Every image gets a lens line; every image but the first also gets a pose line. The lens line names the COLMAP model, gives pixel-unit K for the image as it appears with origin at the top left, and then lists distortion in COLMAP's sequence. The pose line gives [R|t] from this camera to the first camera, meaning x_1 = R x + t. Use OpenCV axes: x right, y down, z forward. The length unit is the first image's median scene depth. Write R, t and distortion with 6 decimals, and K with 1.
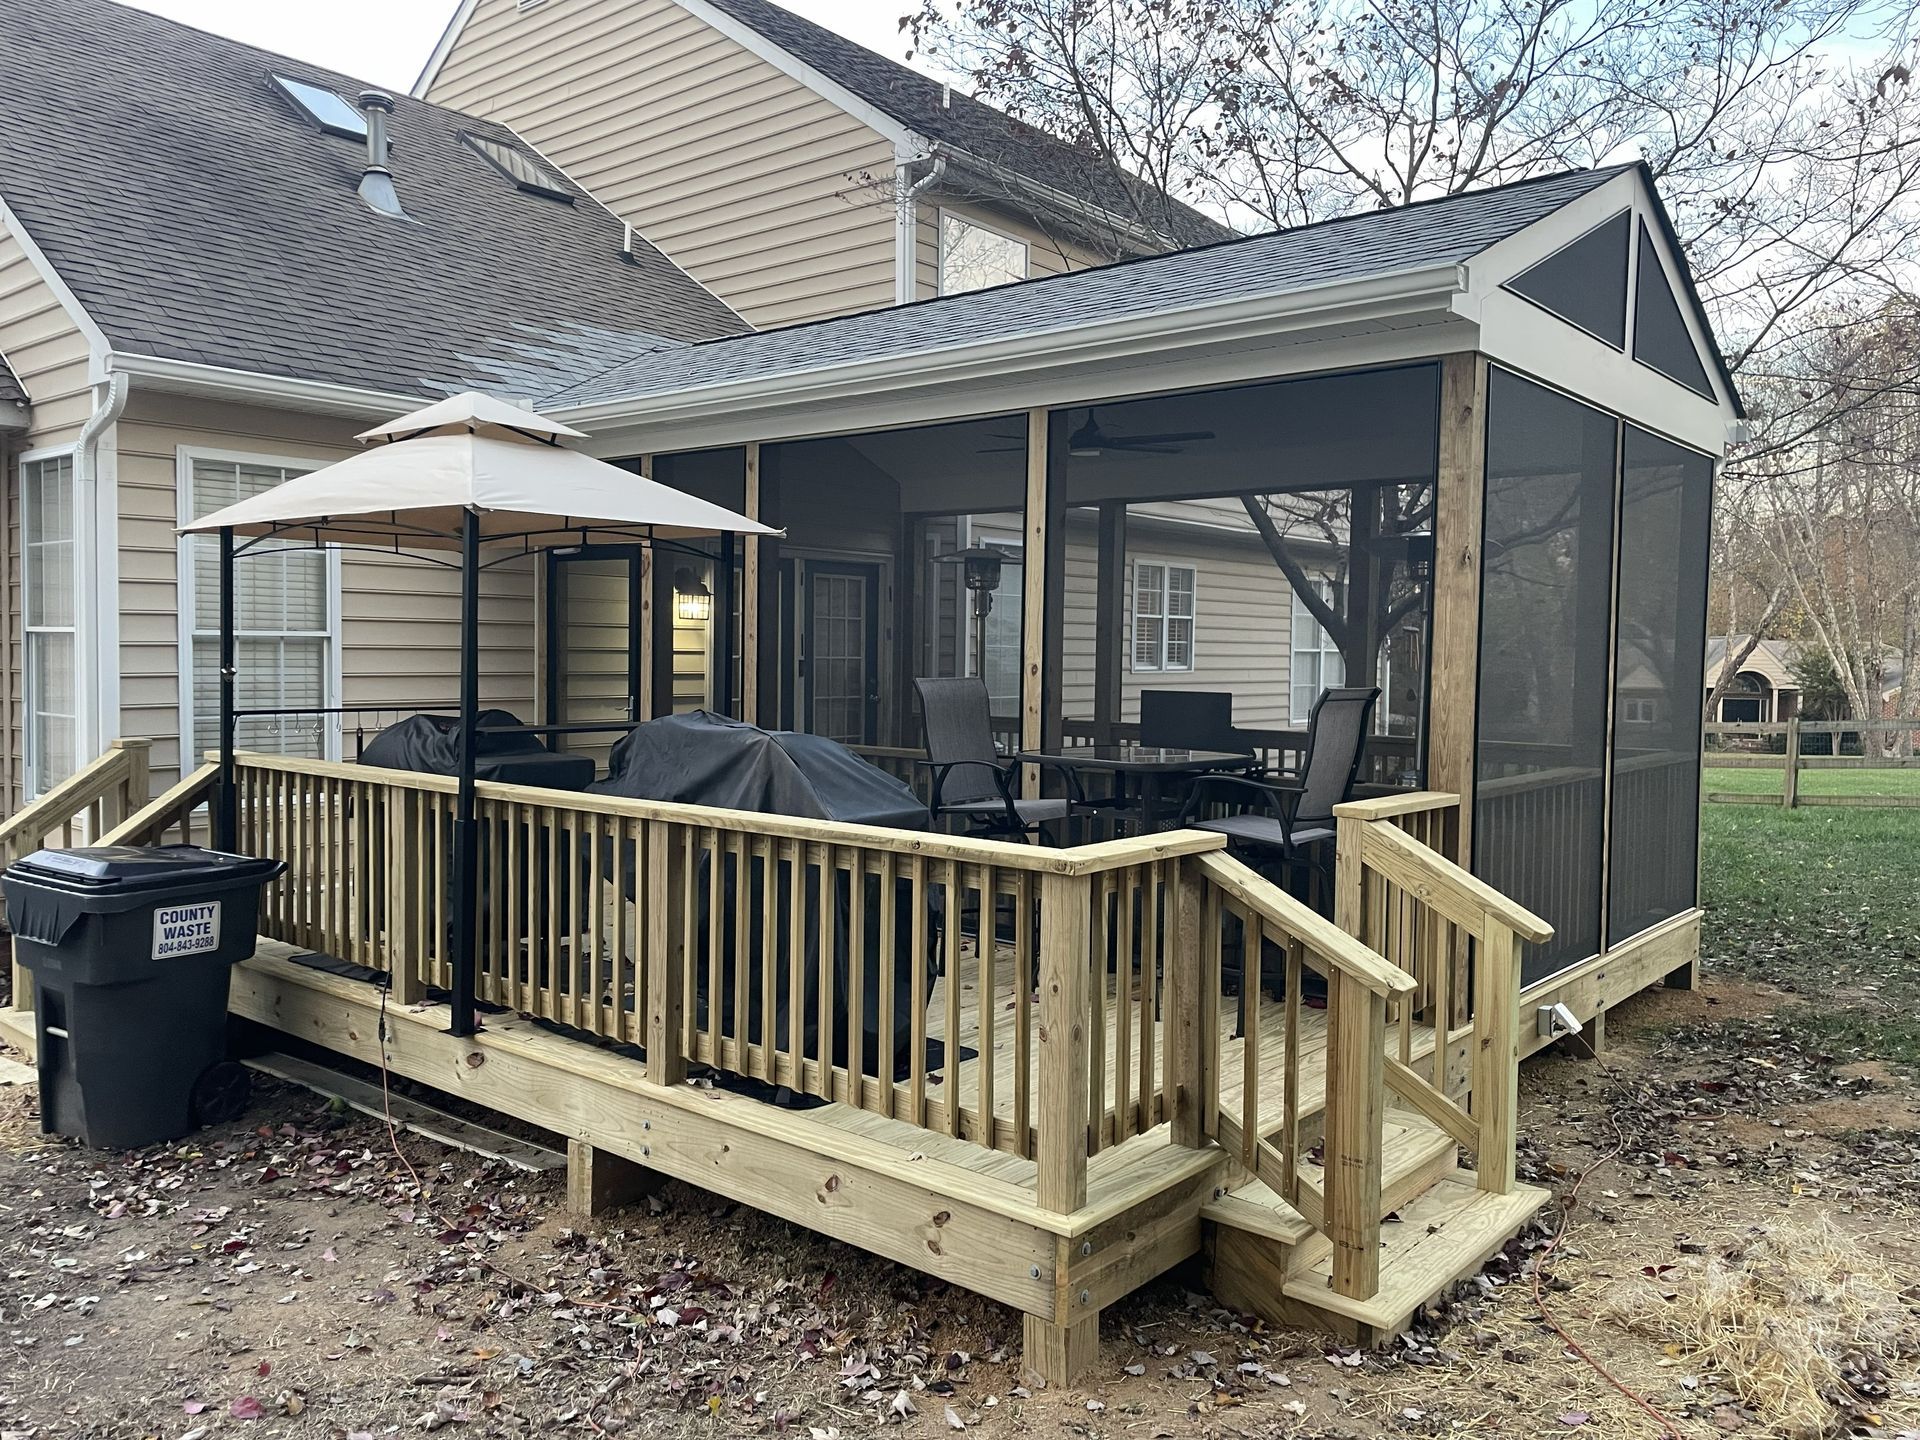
lens RADIAL K [[1440.1, 0, 958.3], [0, 1440.1, 714.5], [0, 0, 1]] dist [0.081377, -0.109127]
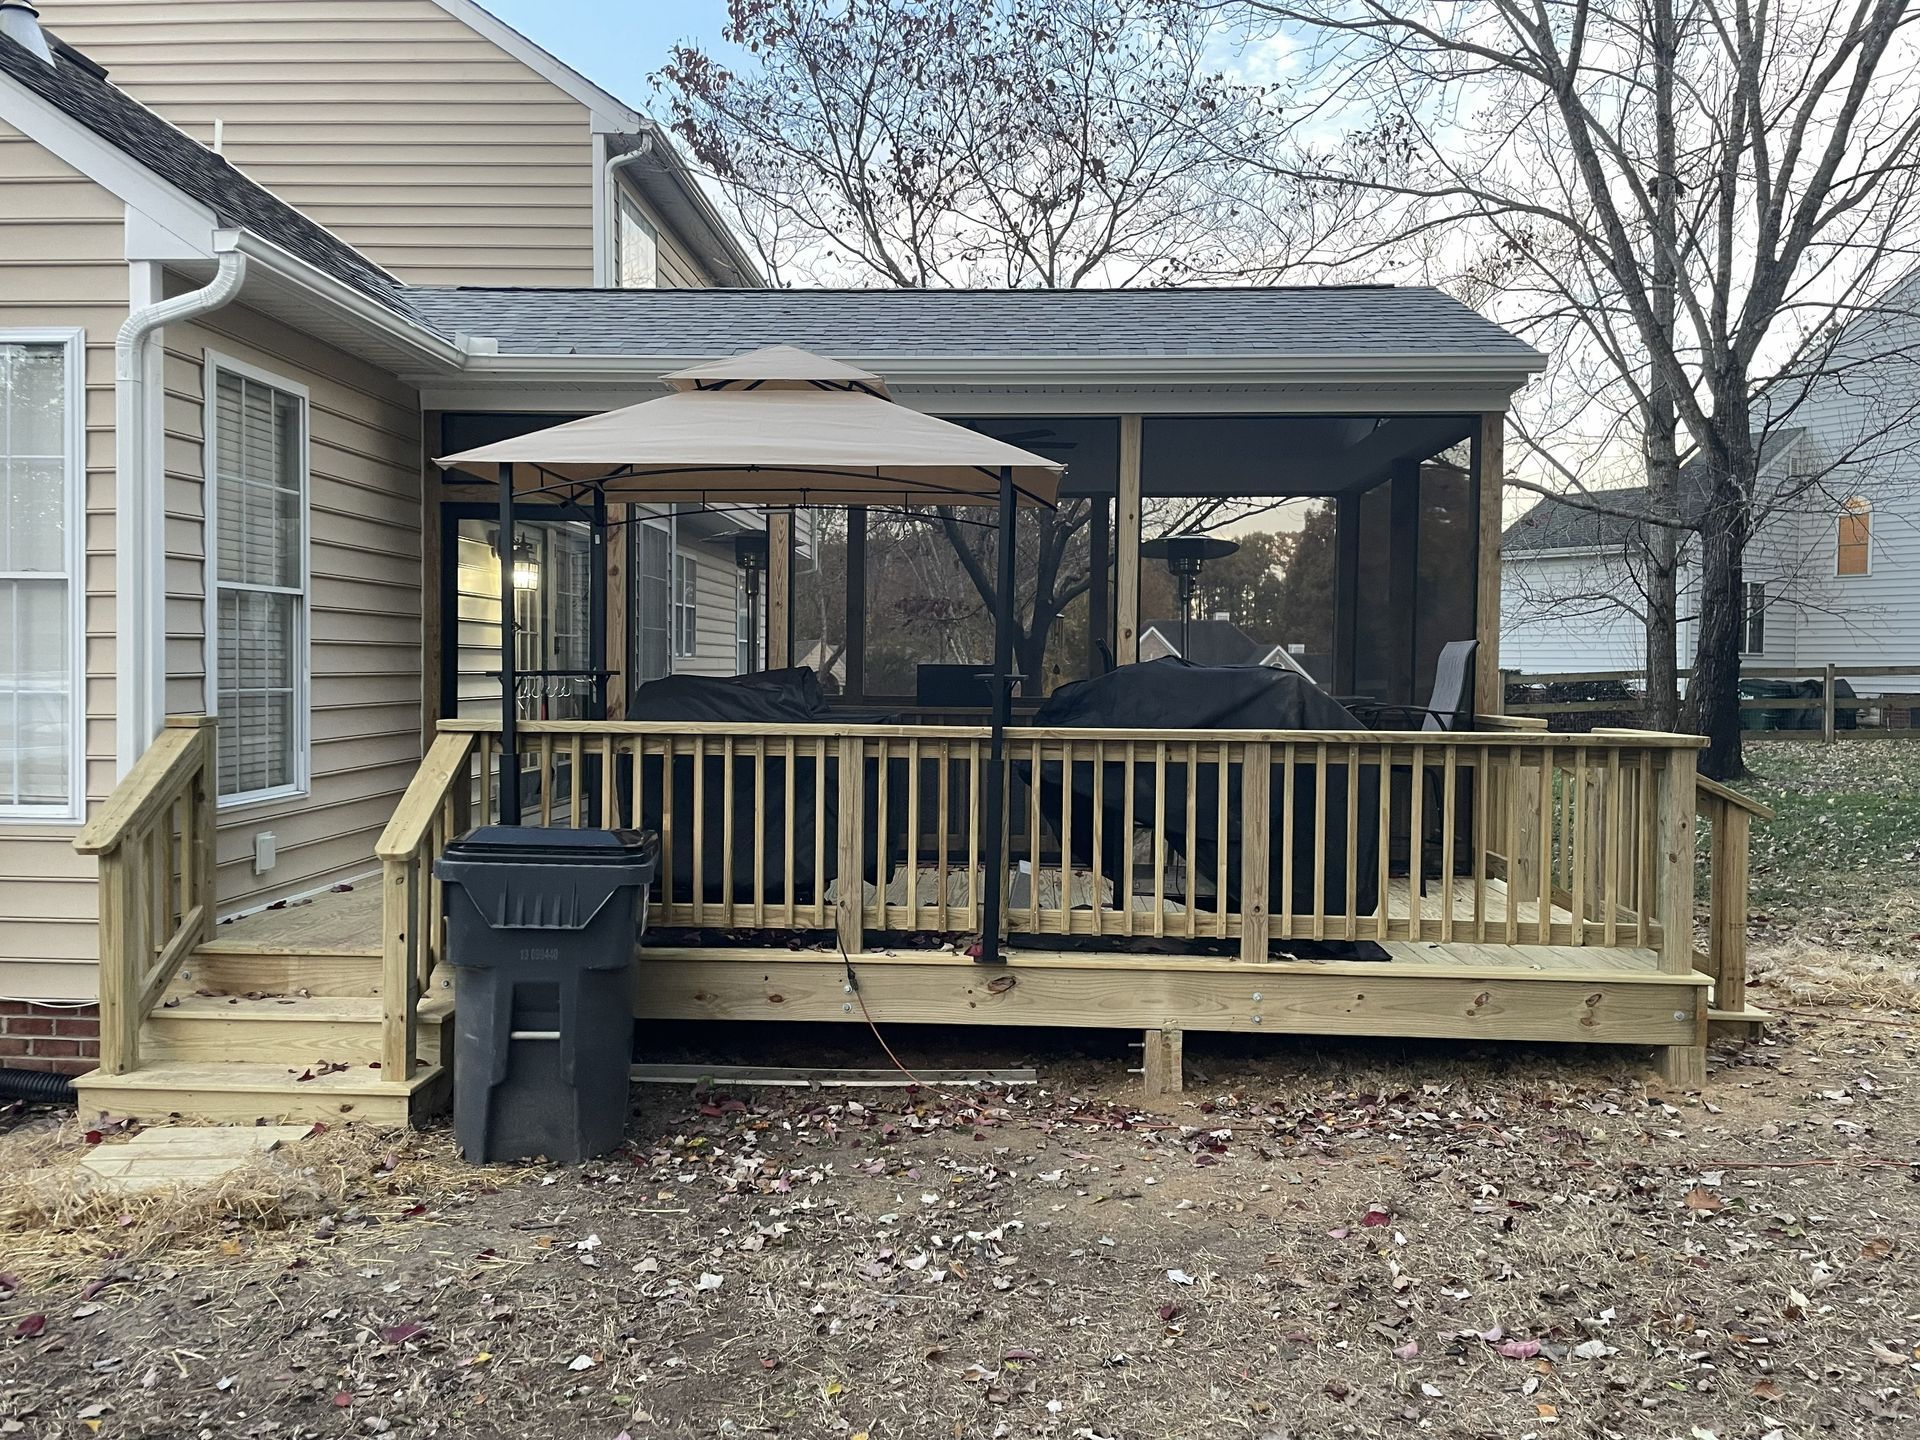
lens RADIAL K [[1440.1, 0, 954.7], [0, 1440.1, 715.3], [0, 0, 1]] dist [0.081377, -0.109127]
pose [[0.798702, -0.026108, 0.601160, -0.970017], [0.027731, 0.999594, 0.006568, 0.030274], [-0.601087, 0.011425, 0.799102, 0.166785]]
